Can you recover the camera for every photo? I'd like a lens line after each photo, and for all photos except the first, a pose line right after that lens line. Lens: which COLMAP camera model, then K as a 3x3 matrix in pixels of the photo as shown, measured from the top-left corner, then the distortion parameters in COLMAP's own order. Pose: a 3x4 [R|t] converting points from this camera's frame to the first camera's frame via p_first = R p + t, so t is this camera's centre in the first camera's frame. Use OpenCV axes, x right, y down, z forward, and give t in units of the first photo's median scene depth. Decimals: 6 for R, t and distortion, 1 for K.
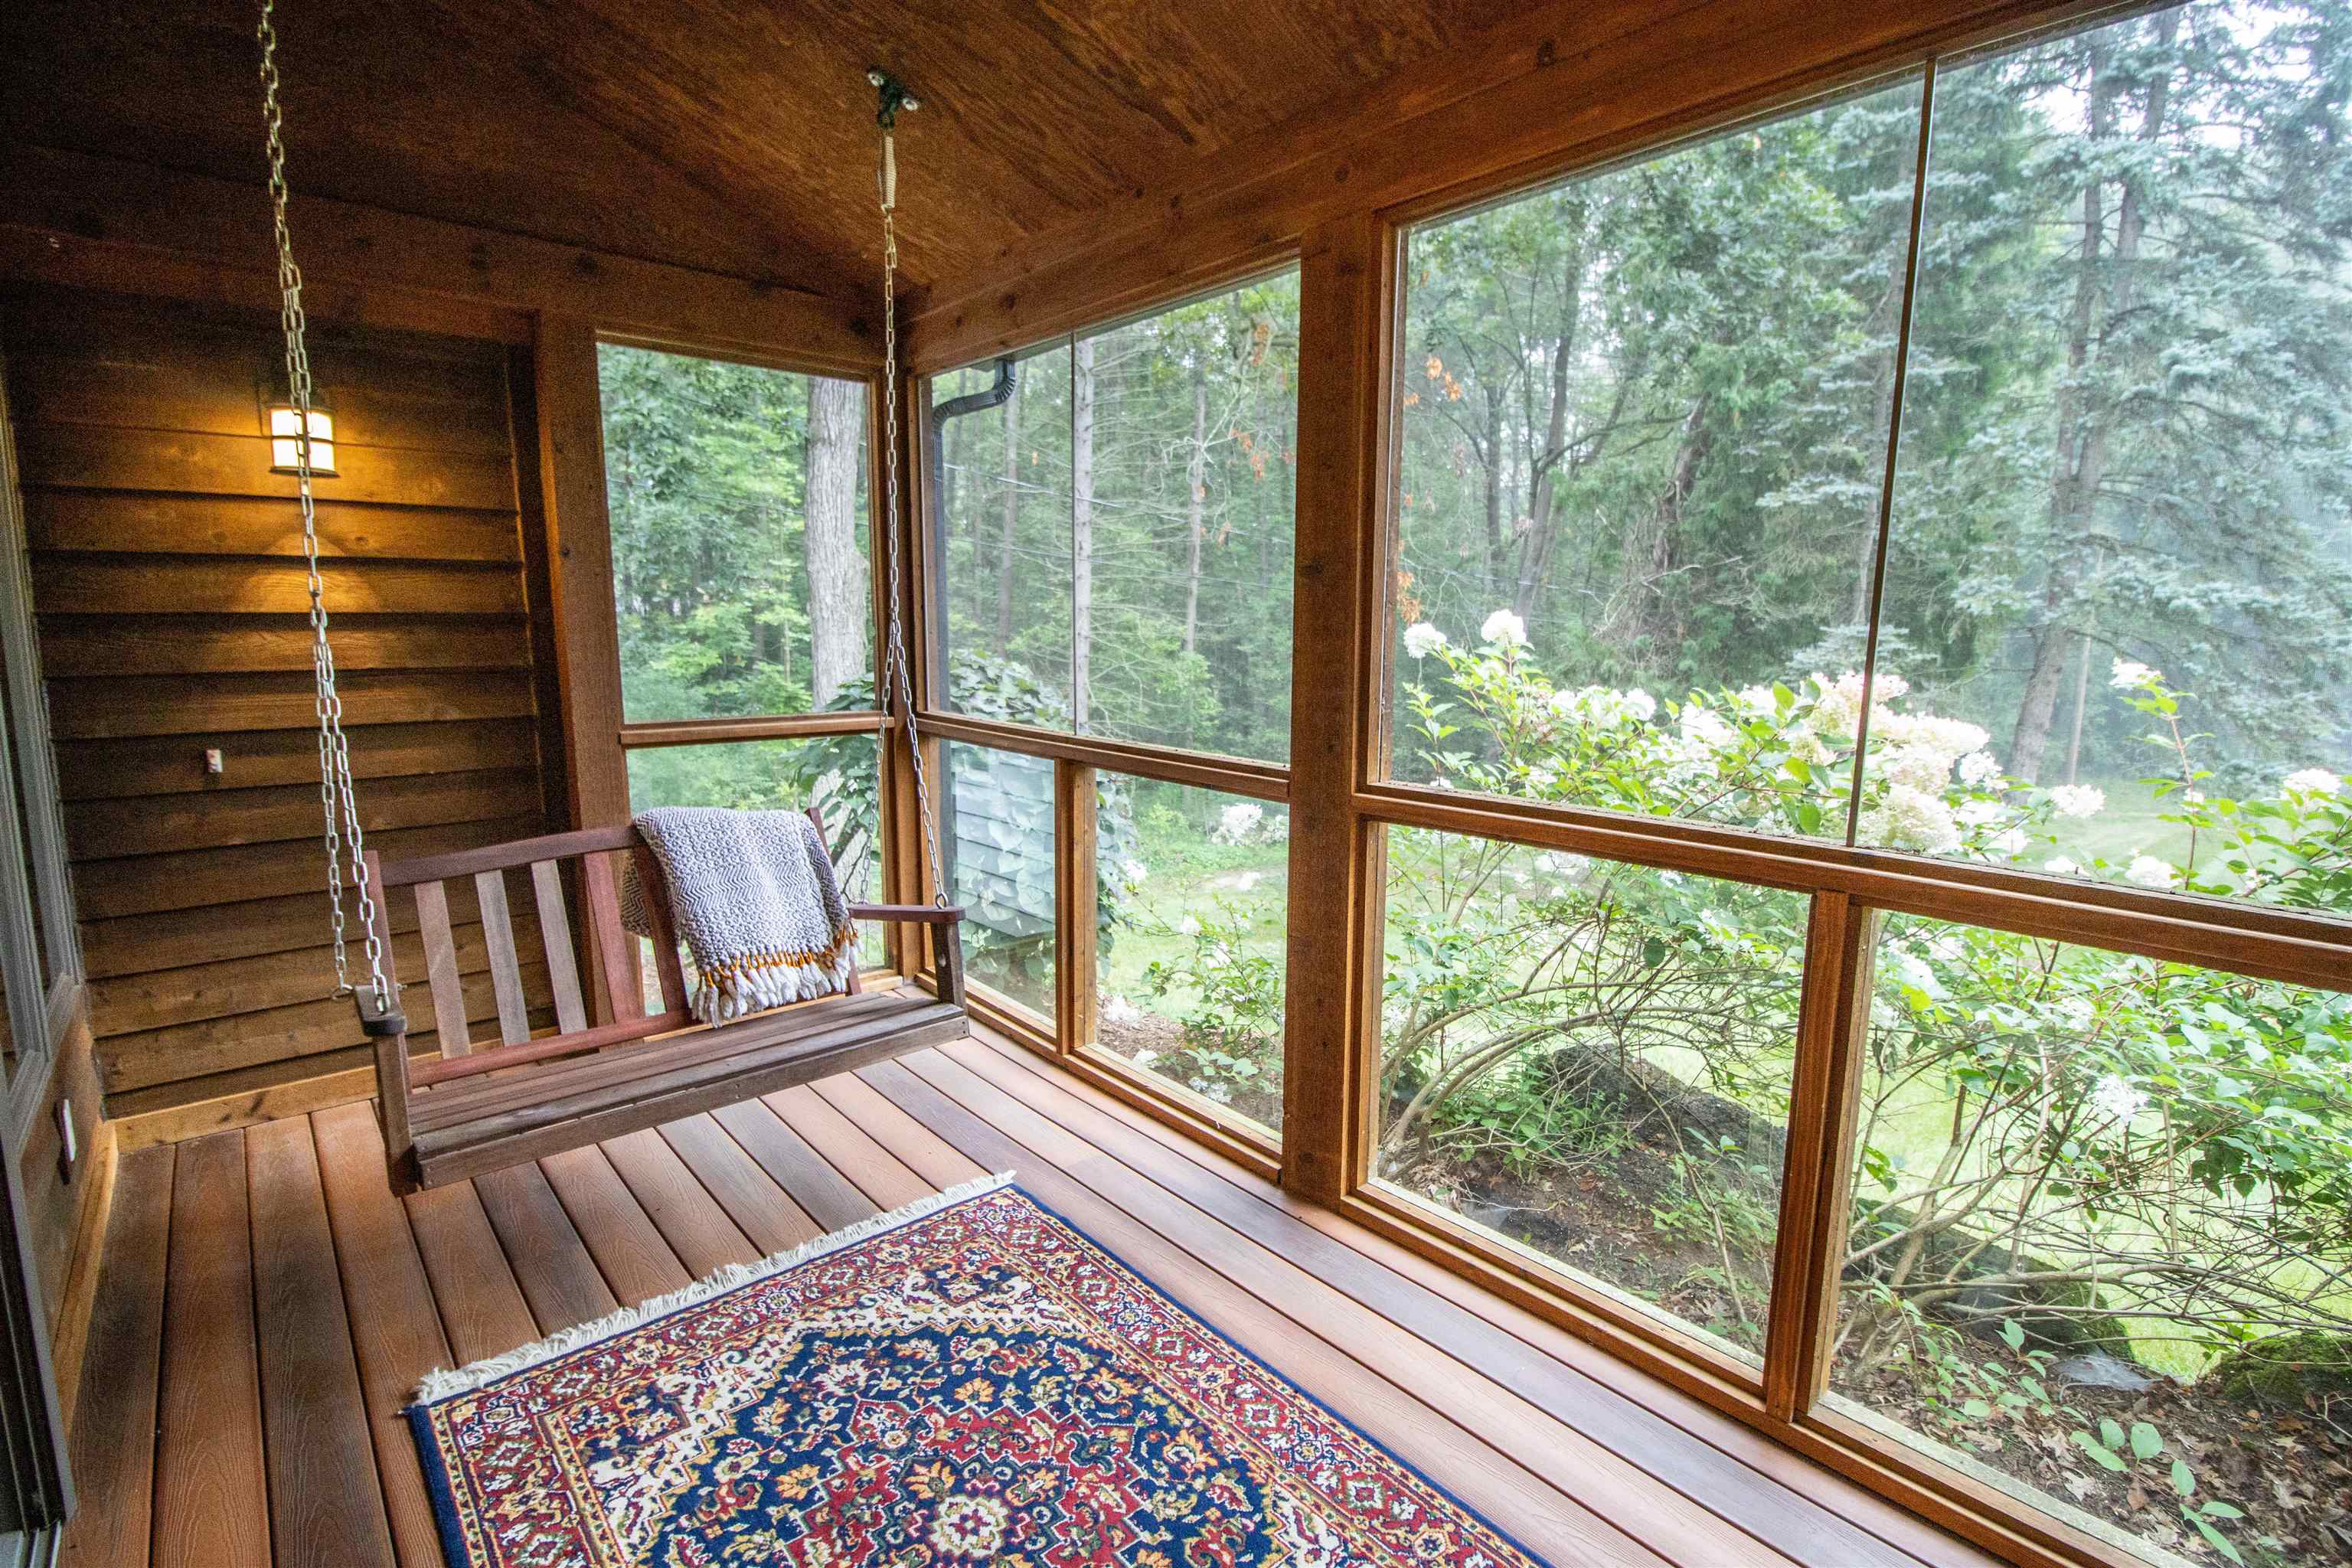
lens RADIAL K [[1153.9, 0, 1171.1], [0, 1153.9, 777.4], [0, 0, 1]] dist [-0.003694, -0.010562]
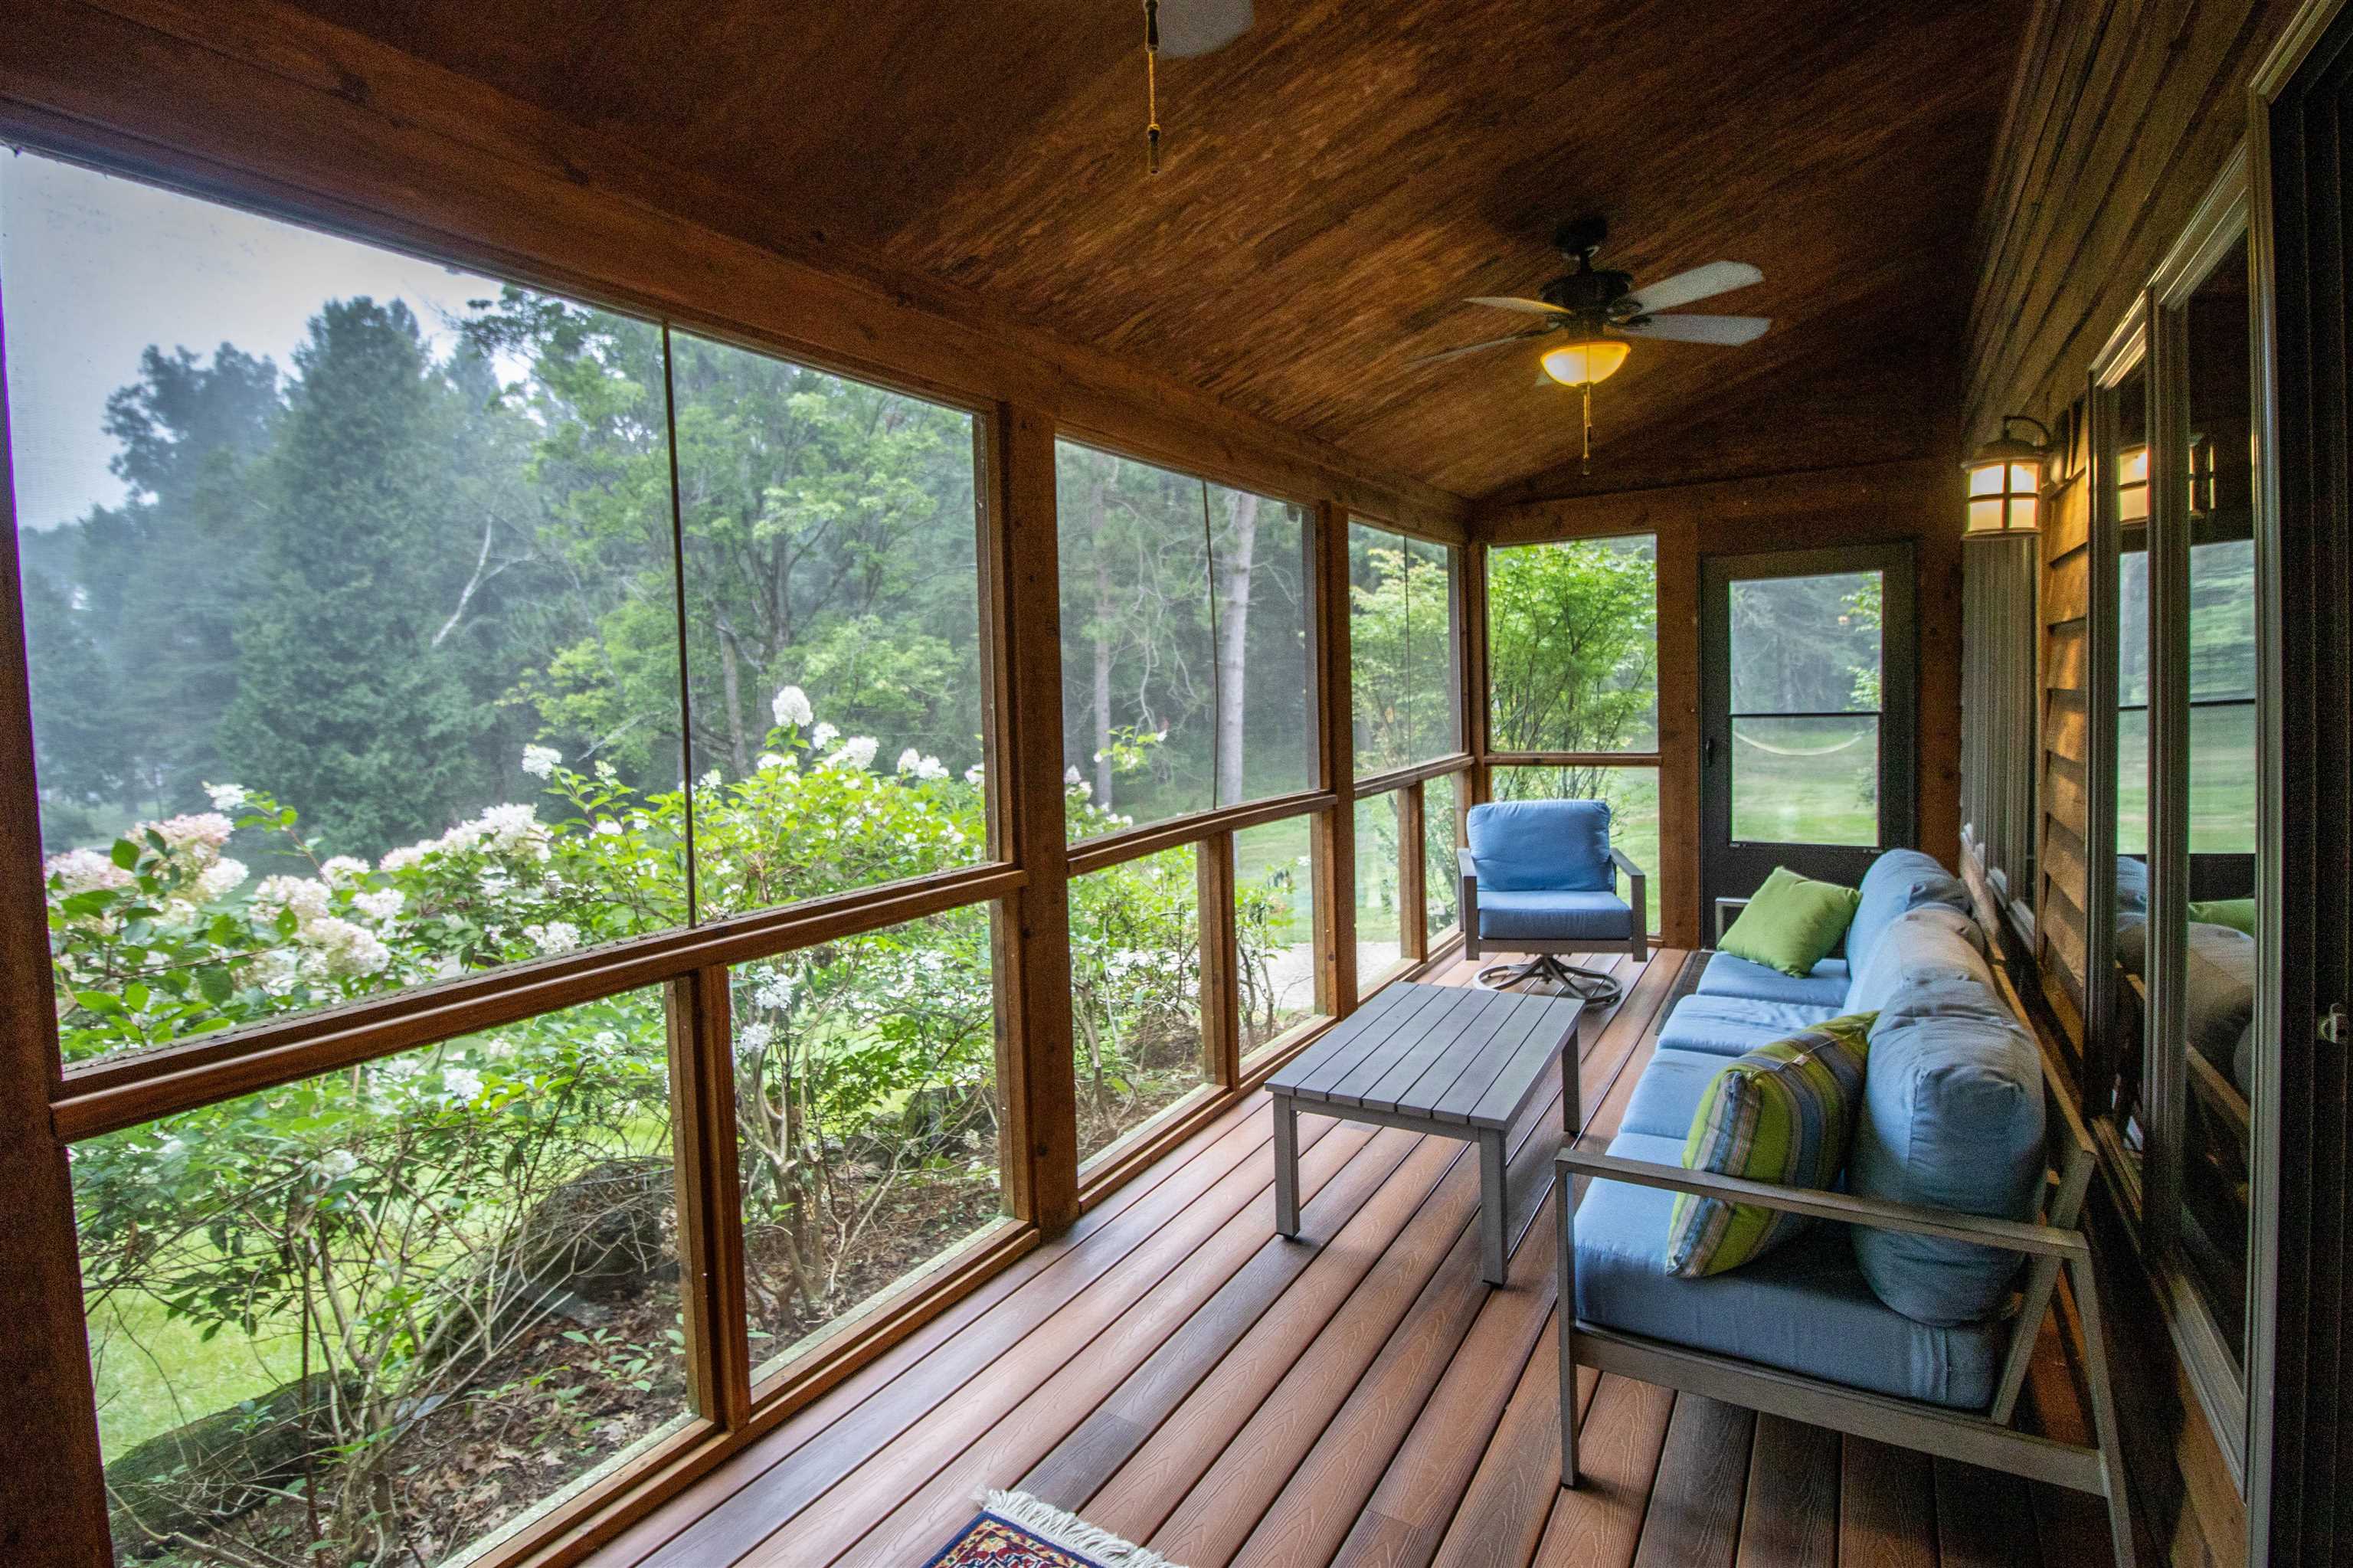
lens RADIAL K [[1154.4, 0, 1171.6], [0, 1154.4, 777.4], [0, 0, 1]] dist [-0.003694, -0.010562]
pose [[-0.339369, -0.028044, 0.940235, -0.730840], [0.194102, 0.975956, 0.099169, -0.121059], [-0.920409, 0.216156, -0.325766, 0.879282]]
